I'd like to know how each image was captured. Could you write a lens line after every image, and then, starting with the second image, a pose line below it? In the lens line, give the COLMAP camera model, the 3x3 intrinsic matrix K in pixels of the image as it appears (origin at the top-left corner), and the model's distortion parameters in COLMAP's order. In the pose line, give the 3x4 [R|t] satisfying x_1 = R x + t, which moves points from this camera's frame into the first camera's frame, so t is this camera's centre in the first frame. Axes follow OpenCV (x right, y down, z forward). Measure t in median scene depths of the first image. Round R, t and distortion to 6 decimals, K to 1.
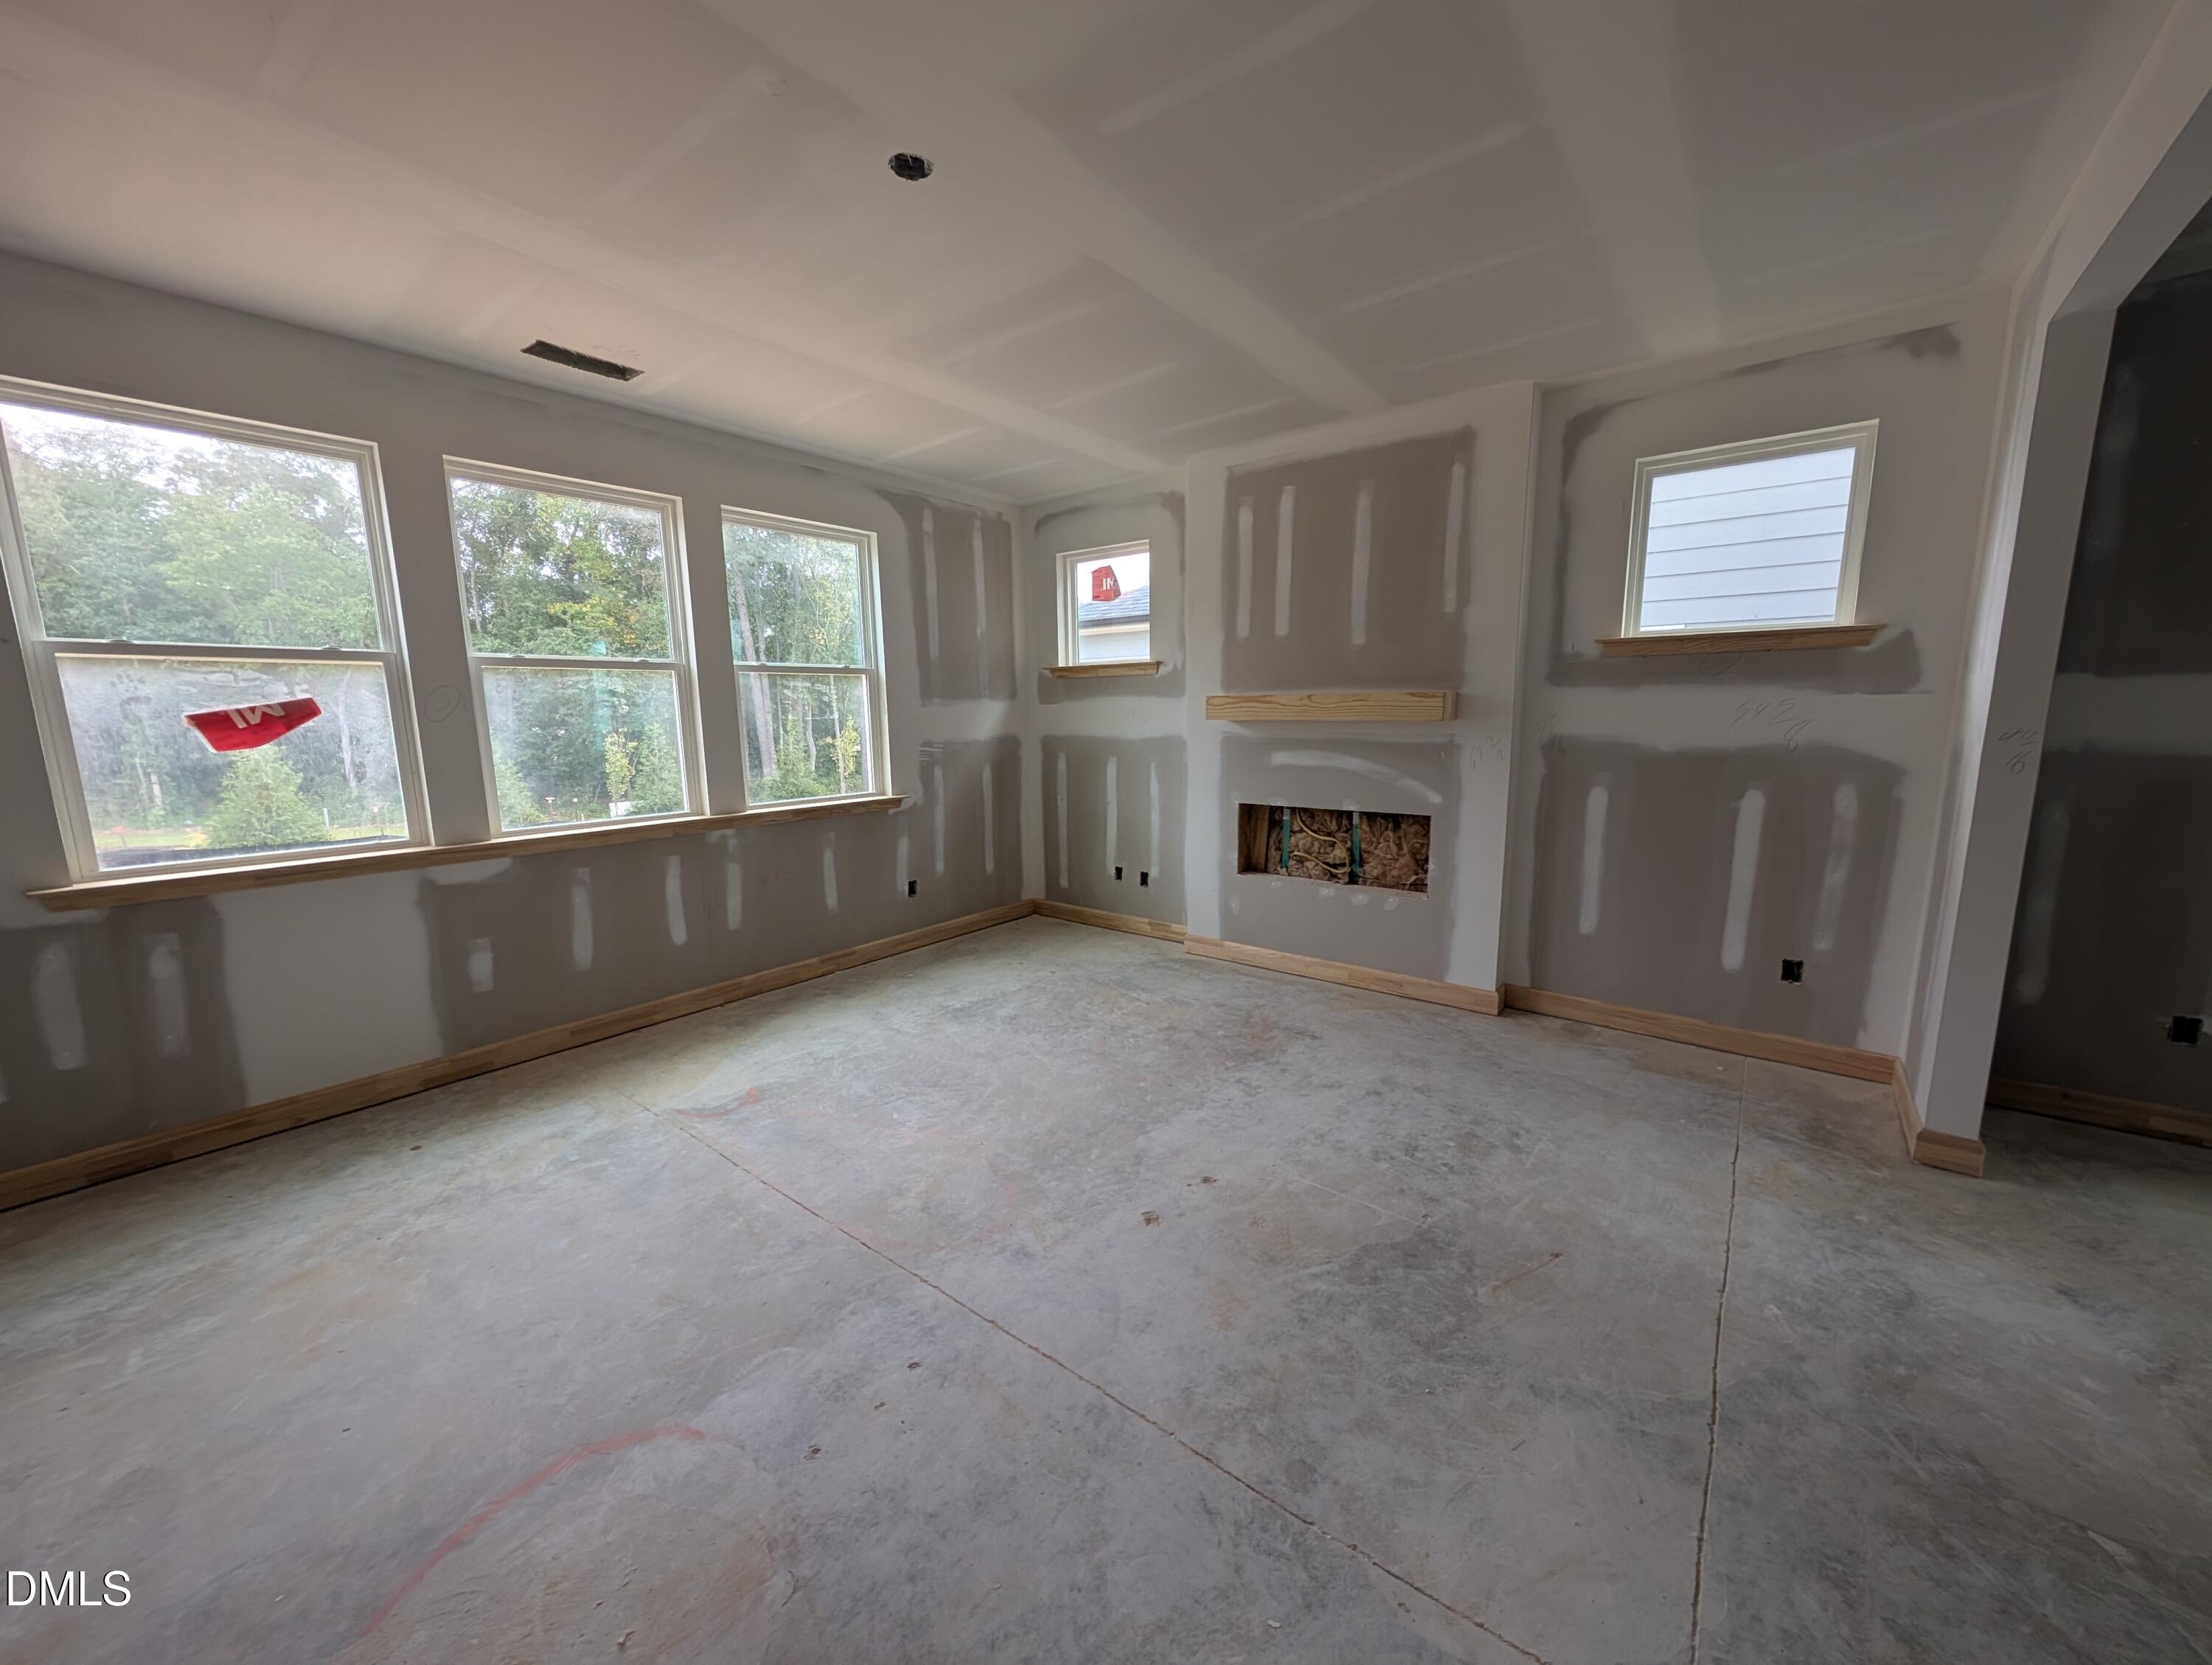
lens RADIAL K [[852.1, 0, 1106.0], [0, 852.1, 832.5], [0, 0, 1]] dist [0.002071, 0.000121]
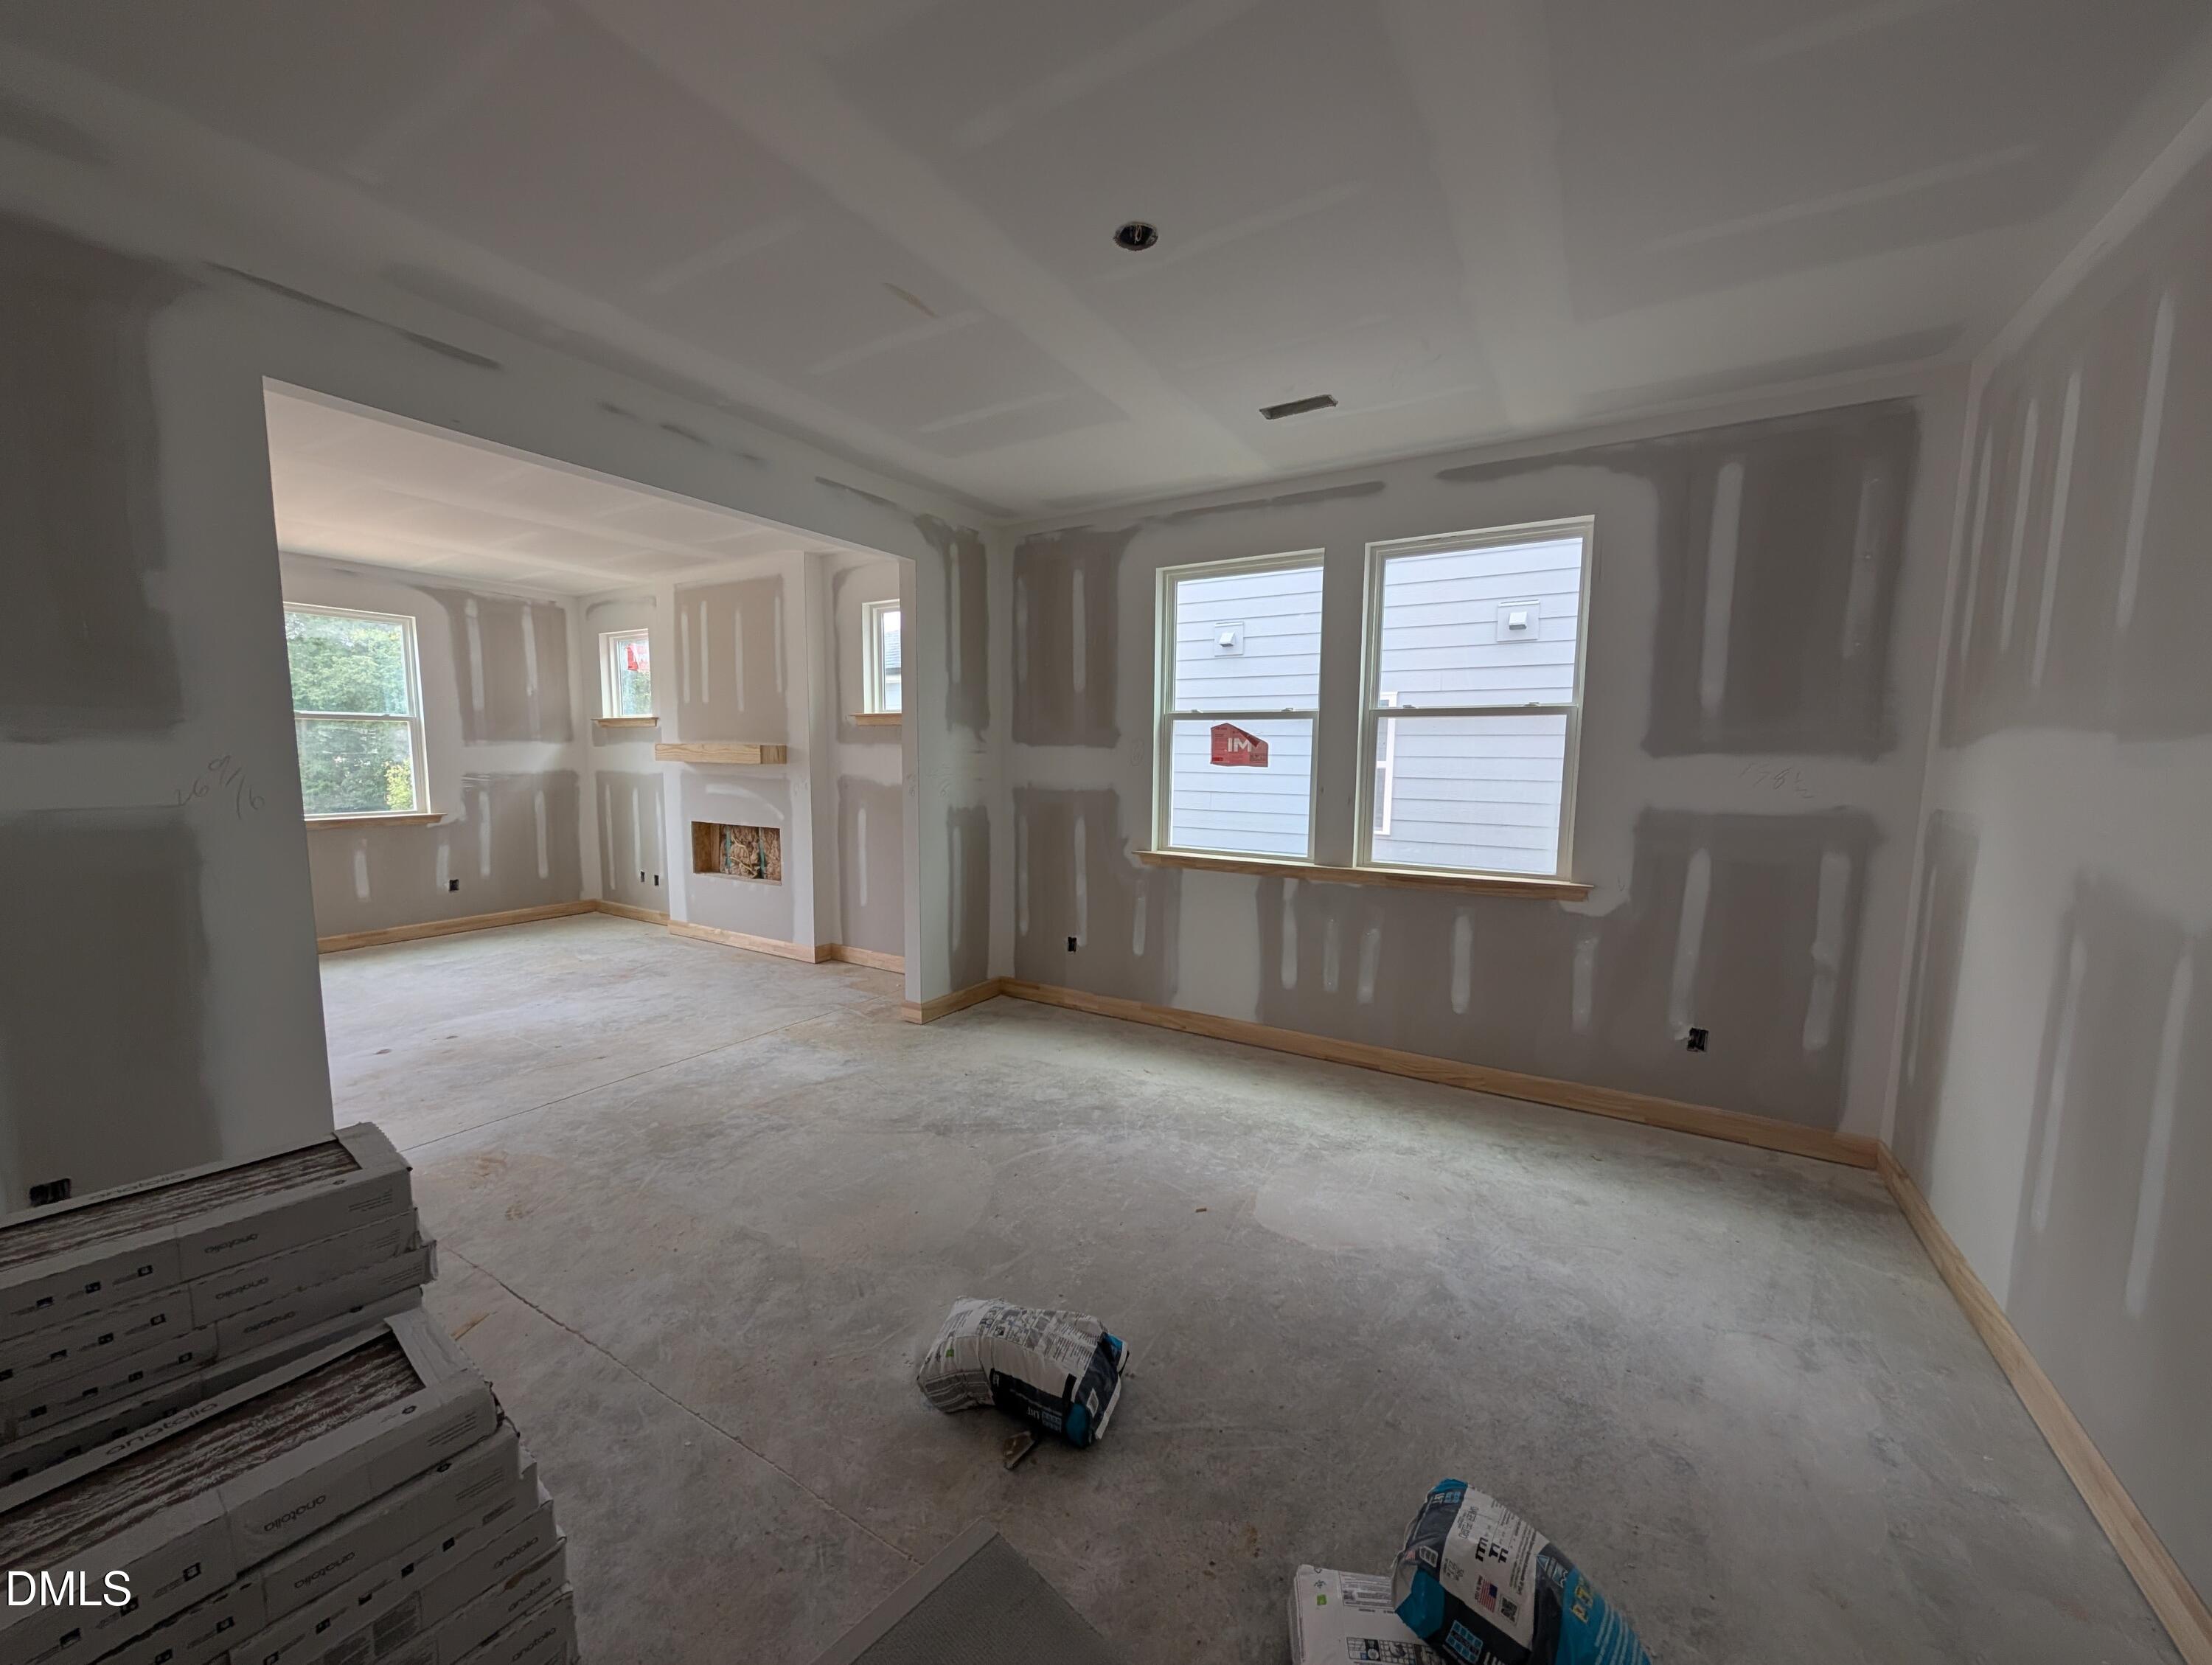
lens RADIAL K [[852.1, 0, 1106.0], [0, 852.1, 832.5], [0, 0, 1]] dist [0.002071, 0.000121]
pose [[0.992111, 0.010368, 0.124931, 0.653932], [-0.004012, 0.998689, -0.051022, 0.051969], [-0.125296, 0.050119, 0.990853, -0.456619]]
